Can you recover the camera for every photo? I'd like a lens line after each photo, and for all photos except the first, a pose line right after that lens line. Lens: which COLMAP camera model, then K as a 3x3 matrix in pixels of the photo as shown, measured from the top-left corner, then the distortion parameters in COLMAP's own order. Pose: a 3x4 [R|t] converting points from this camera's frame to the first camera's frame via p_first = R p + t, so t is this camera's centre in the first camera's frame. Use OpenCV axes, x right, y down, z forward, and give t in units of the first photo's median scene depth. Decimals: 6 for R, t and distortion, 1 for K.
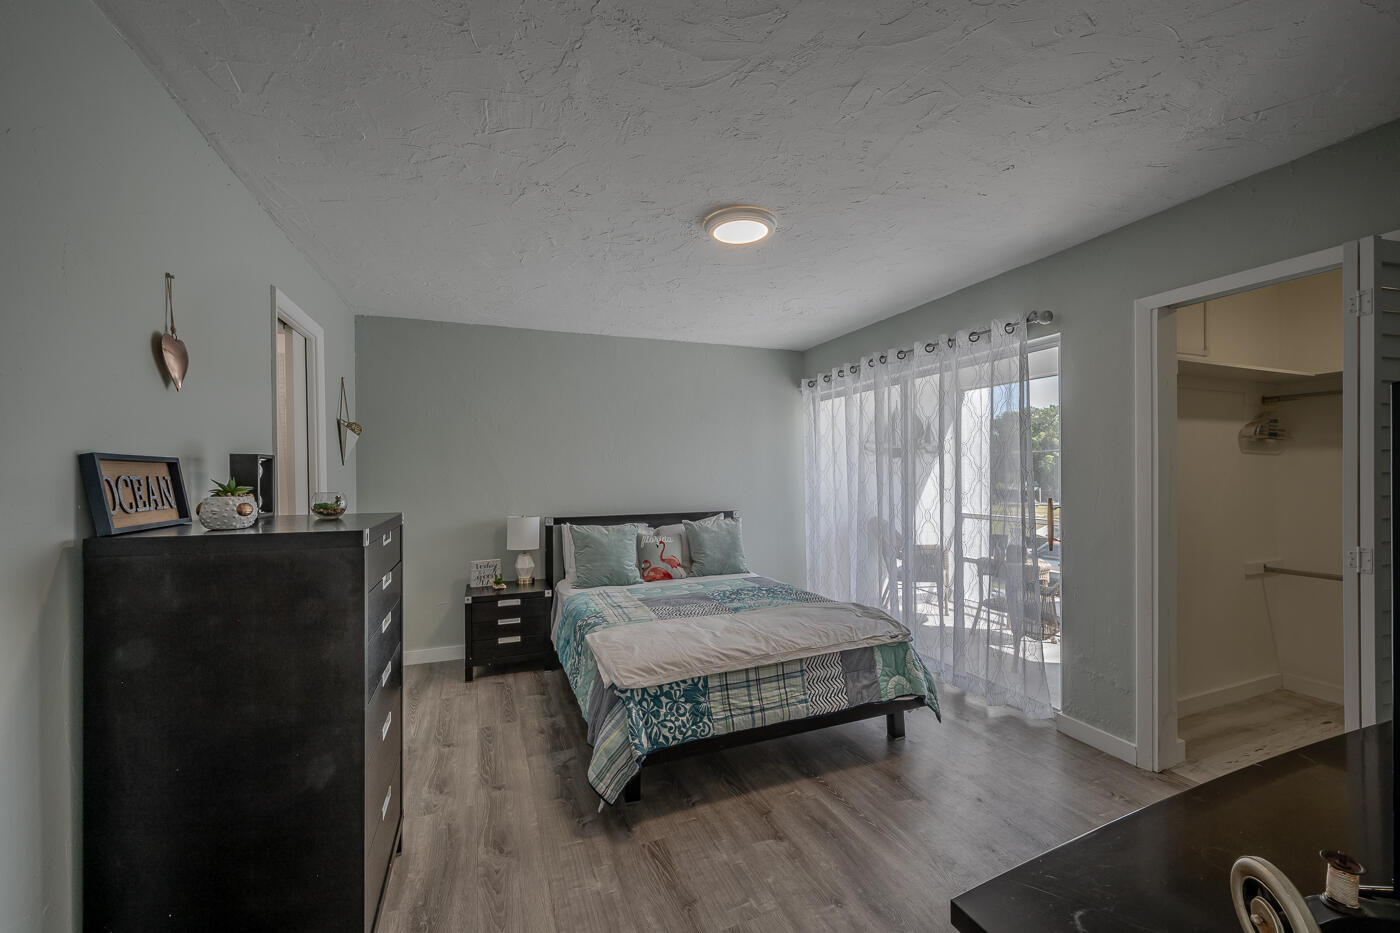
lens RADIAL K [[541.9, 0, 697.3], [0, 541.9, 463.0], [0, 0, 1]] dist [0.000269, -0.000349]
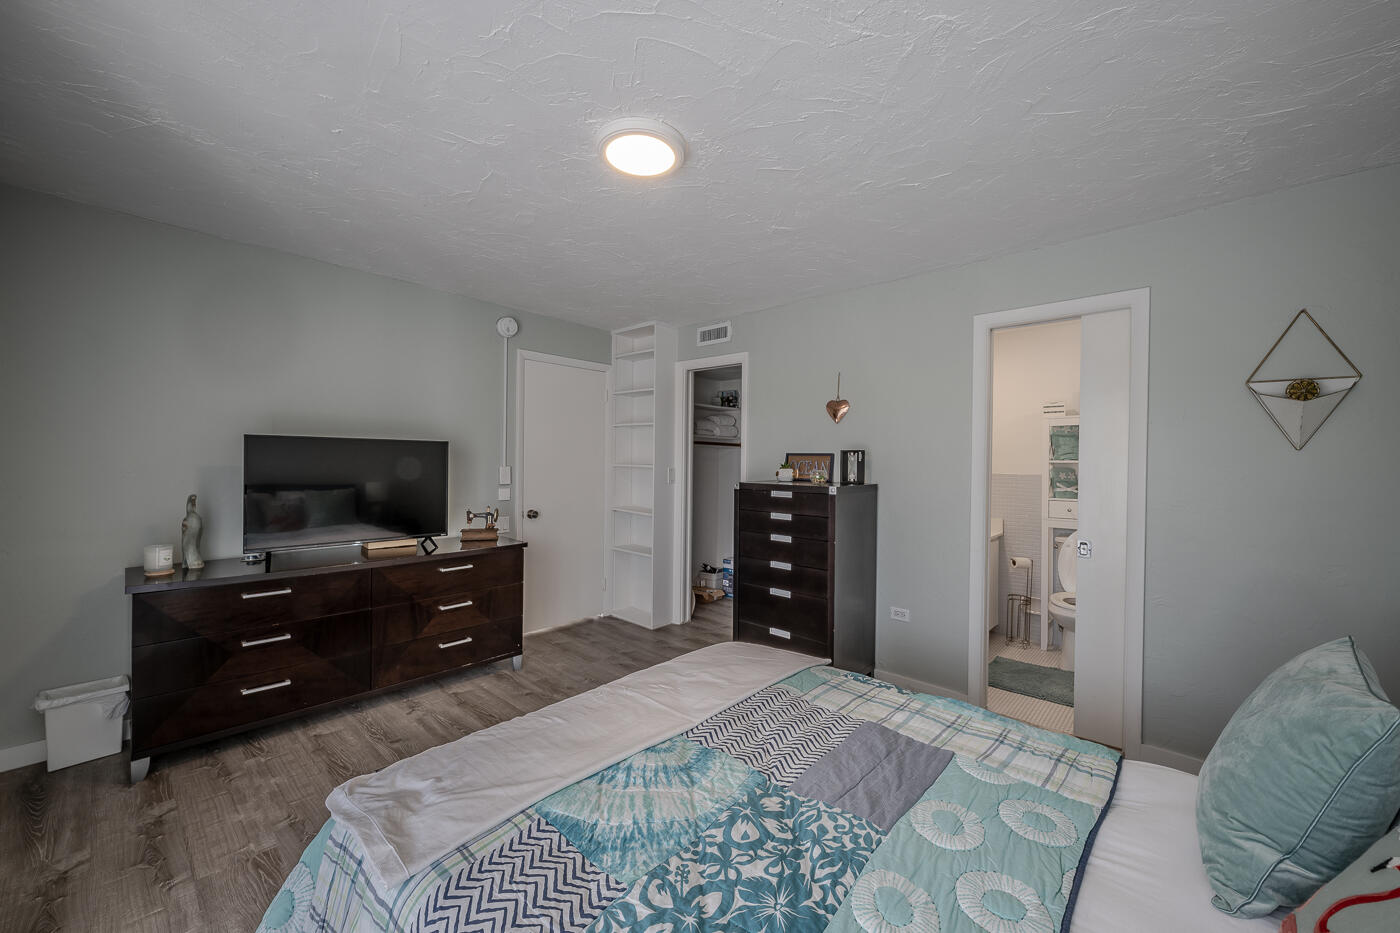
lens RADIAL K [[541.9, 0, 697.3], [0, 541.9, 463.0], [0, 0, 1]] dist [0.000269, -0.000349]
pose [[-0.900522, -0.002442, -0.434804, 0.357950], [0.000295, 0.999981, -0.006228, 0.029971], [0.434811, -0.005737, -0.900504, 1.803538]]
